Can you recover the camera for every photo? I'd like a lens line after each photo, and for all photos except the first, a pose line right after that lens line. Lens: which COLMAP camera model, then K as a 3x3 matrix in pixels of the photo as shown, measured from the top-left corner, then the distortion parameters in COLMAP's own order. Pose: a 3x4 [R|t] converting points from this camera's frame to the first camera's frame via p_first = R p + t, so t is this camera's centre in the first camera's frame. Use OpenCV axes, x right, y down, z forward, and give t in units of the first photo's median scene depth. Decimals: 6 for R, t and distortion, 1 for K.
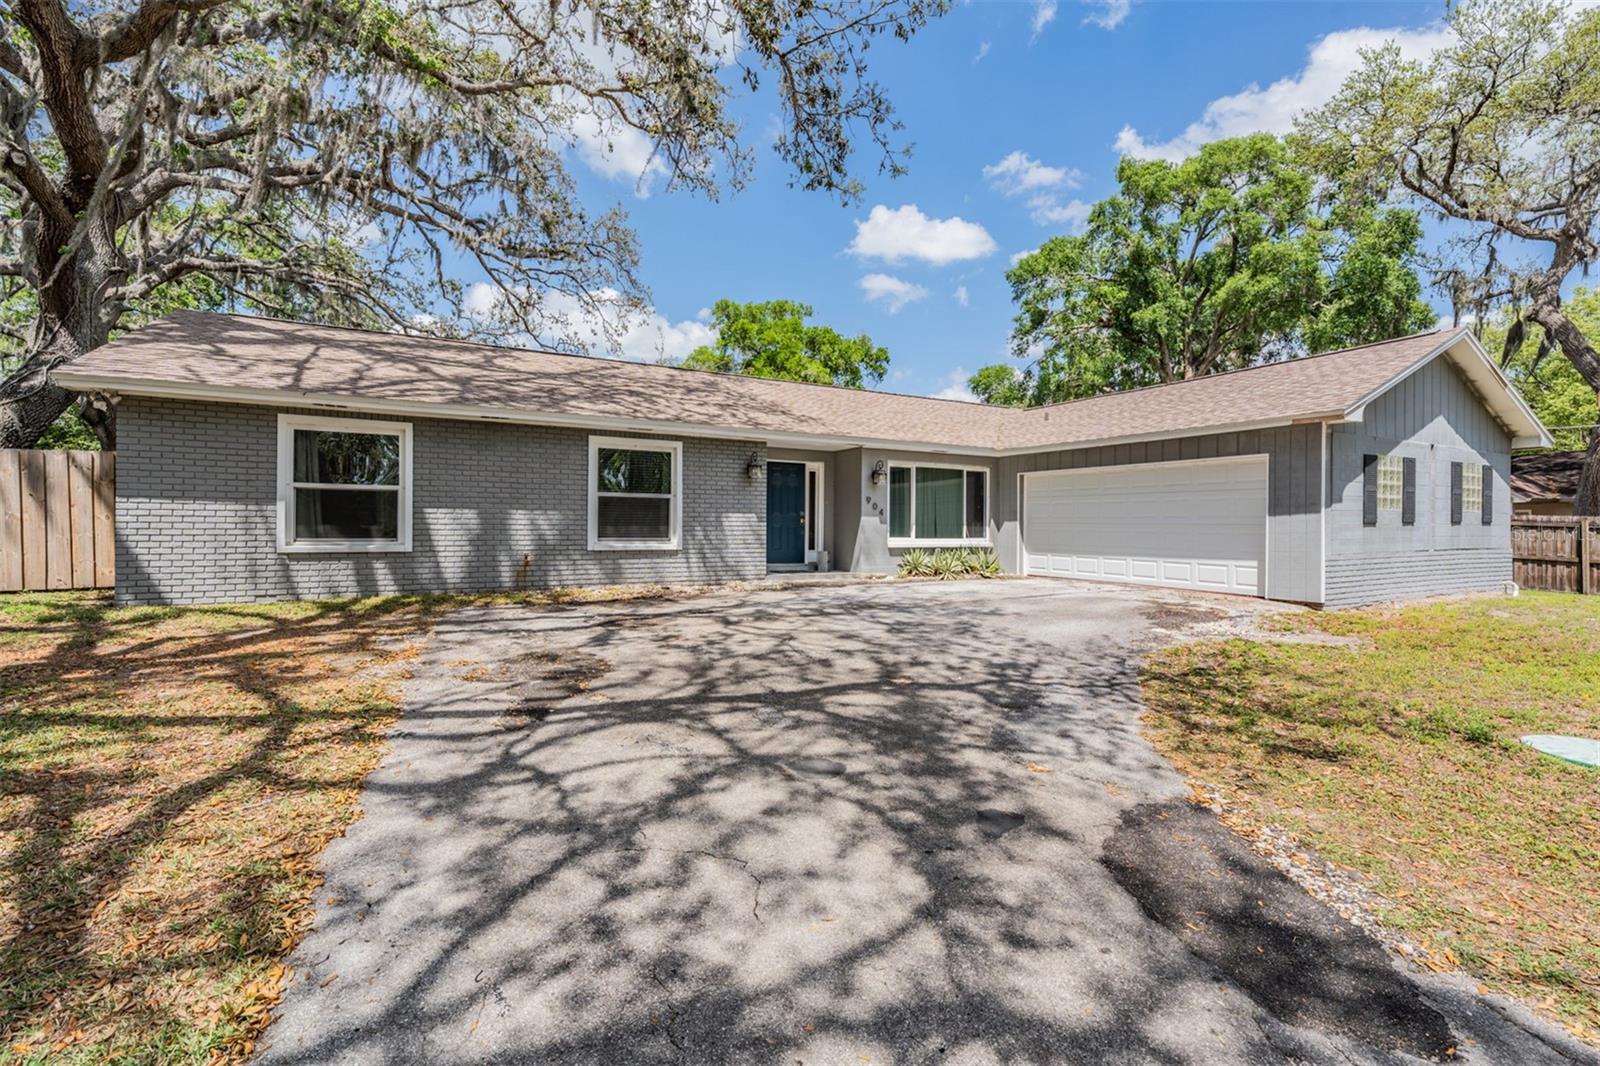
lens RADIAL K [[703.8, 0, 799.1], [0, 703.8, 523.2], [0, 0, 1]] dist [-0.009033, 0.003537]
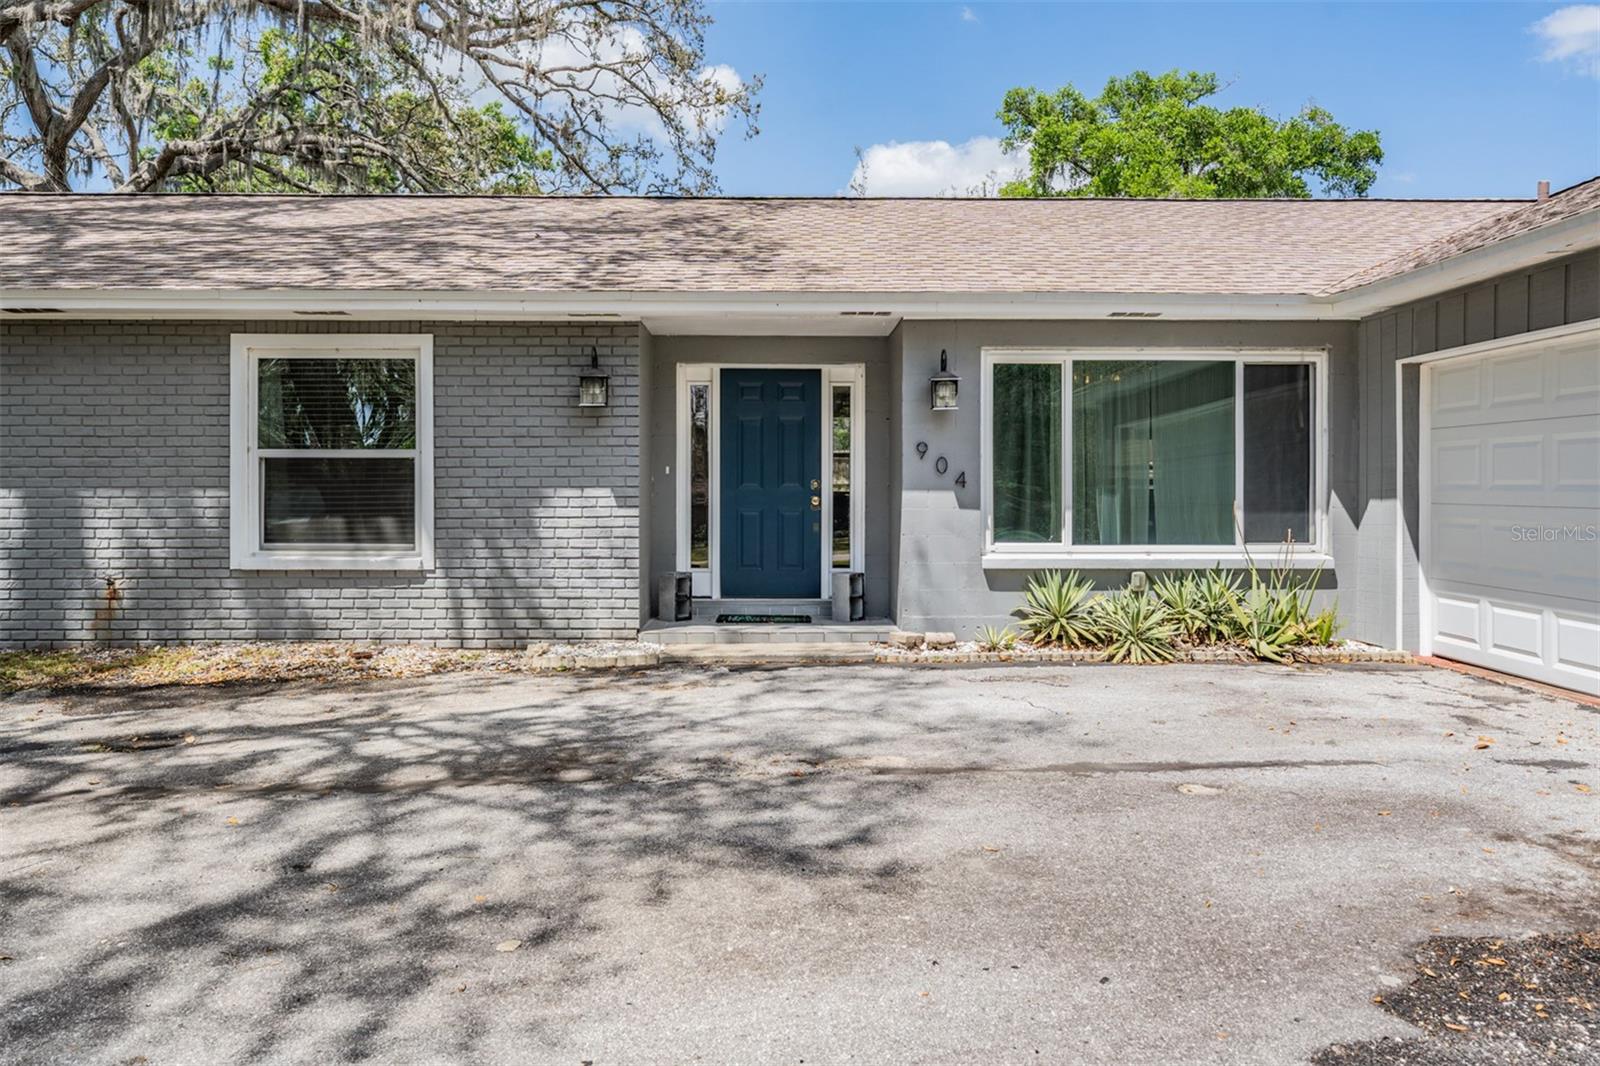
lens RADIAL K [[1100.0, 0, 819.7], [0, 1100.0, 500.9], [0, 0, 1]] dist [0.004461, 0.000343]
pose [[0.885128, -0.008702, -0.465266, 0.331256], [0.009322, 0.999956, -0.000968, -0.003631], [0.465254, -0.003480, 0.885171, 0.407865]]
